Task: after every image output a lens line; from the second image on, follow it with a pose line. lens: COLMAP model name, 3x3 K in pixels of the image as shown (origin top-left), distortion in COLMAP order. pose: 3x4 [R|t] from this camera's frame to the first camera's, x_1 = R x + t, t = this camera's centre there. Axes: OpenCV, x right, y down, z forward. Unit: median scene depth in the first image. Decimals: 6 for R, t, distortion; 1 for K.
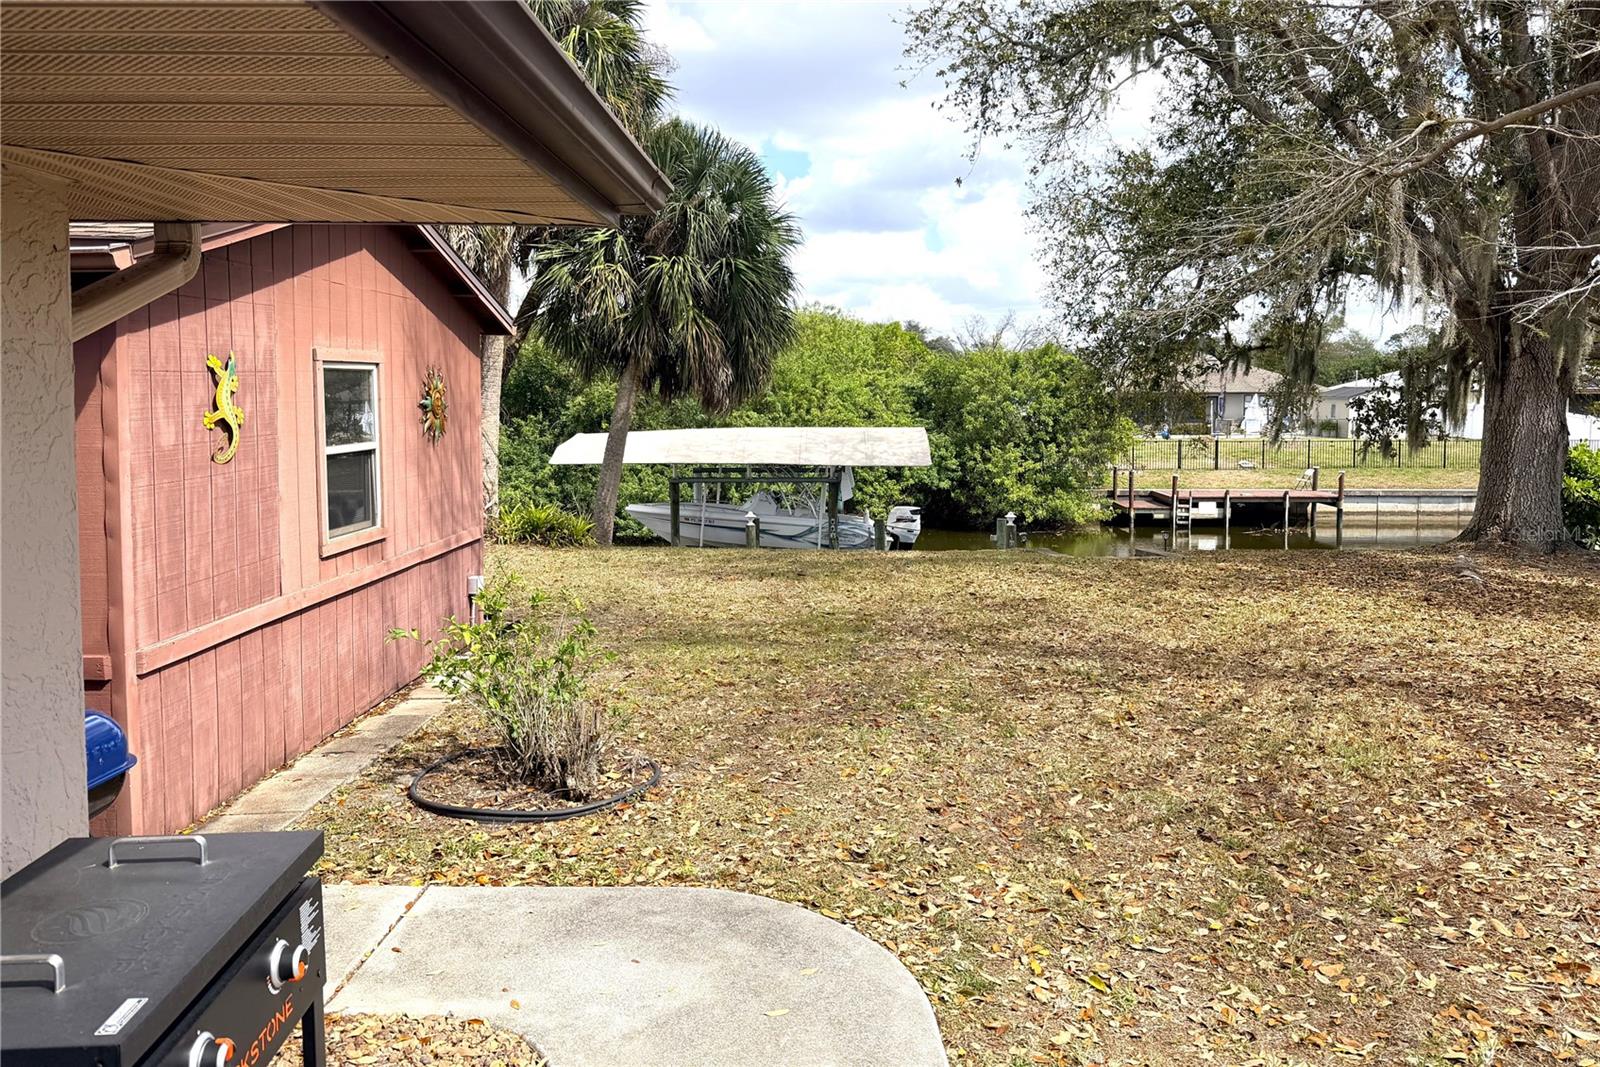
lens RADIAL K [[1173.8, 0, 800.8], [0, 1173.8, 458.1], [0, 0, 1]] dist [-0.000848, -0.000584]
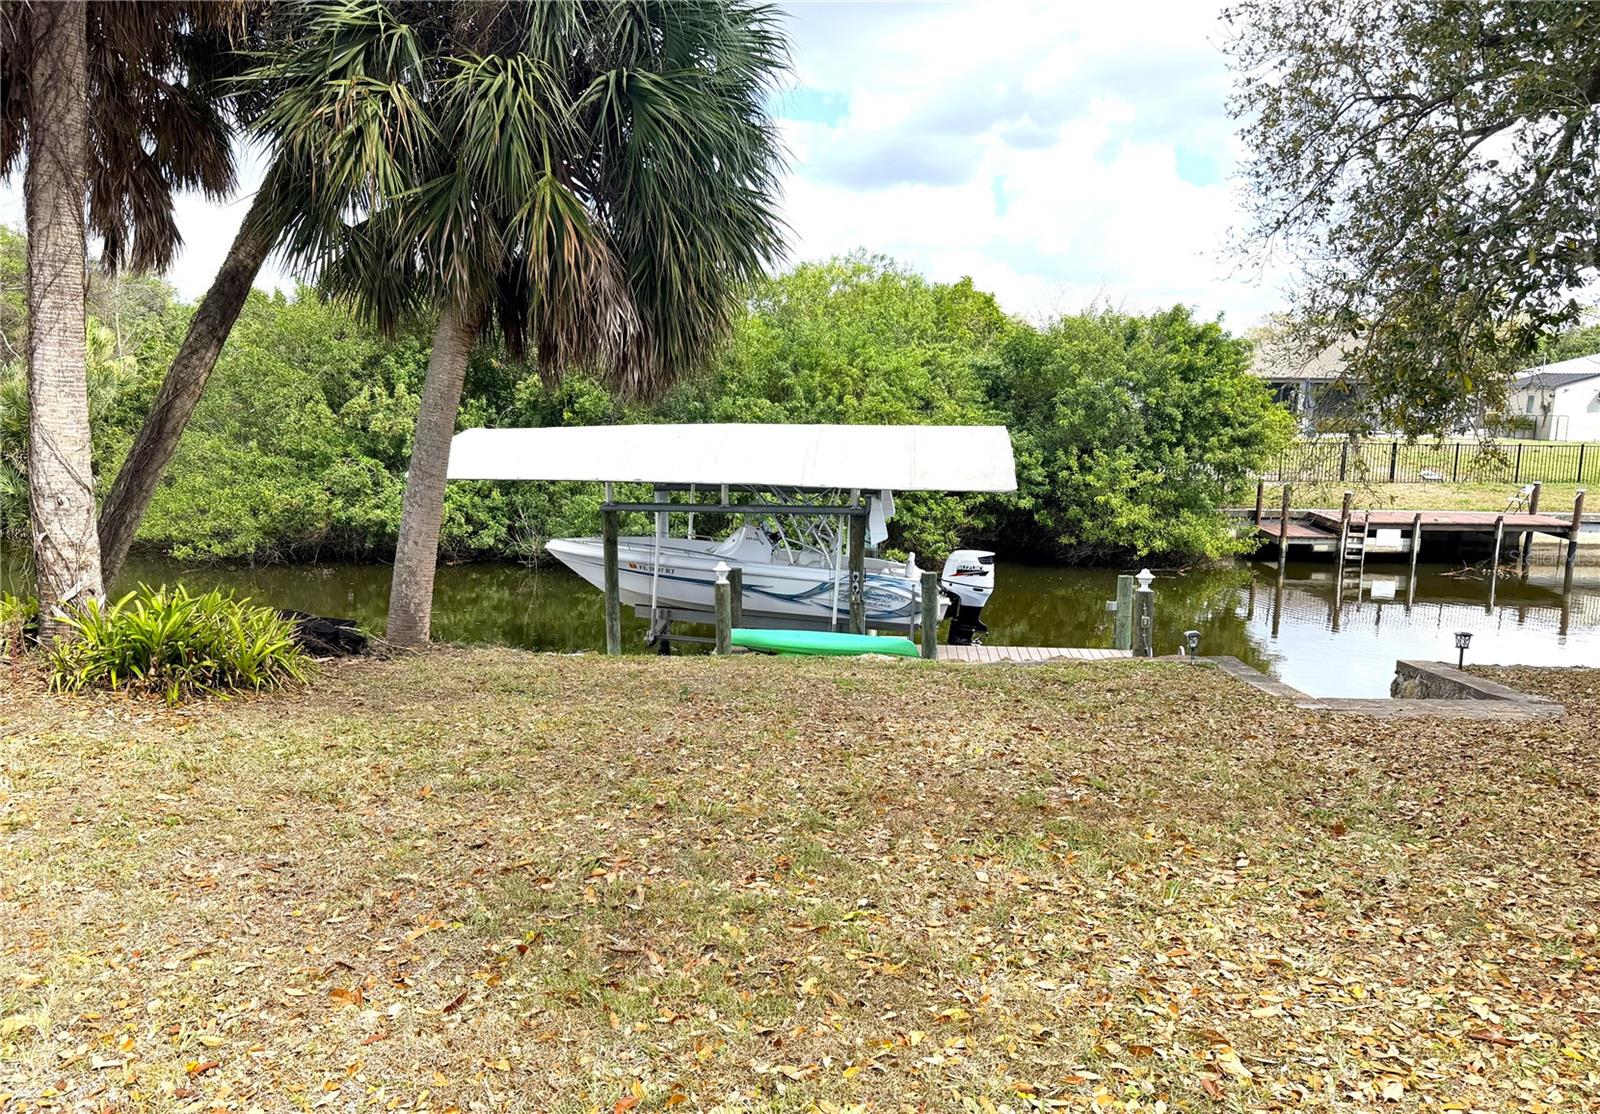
lens RADIAL K [[1237.6, 0, 799.8], [0, 1237.6, 645.1], [0, 0, 1]] dist [0.108648, -0.215813]
pose [[0.998844, 0.018923, -0.044198, 0.017638], [-0.011874, 0.987902, 0.154625, -0.008045], [0.046589, -0.153921, 0.986984, 0.214148]]
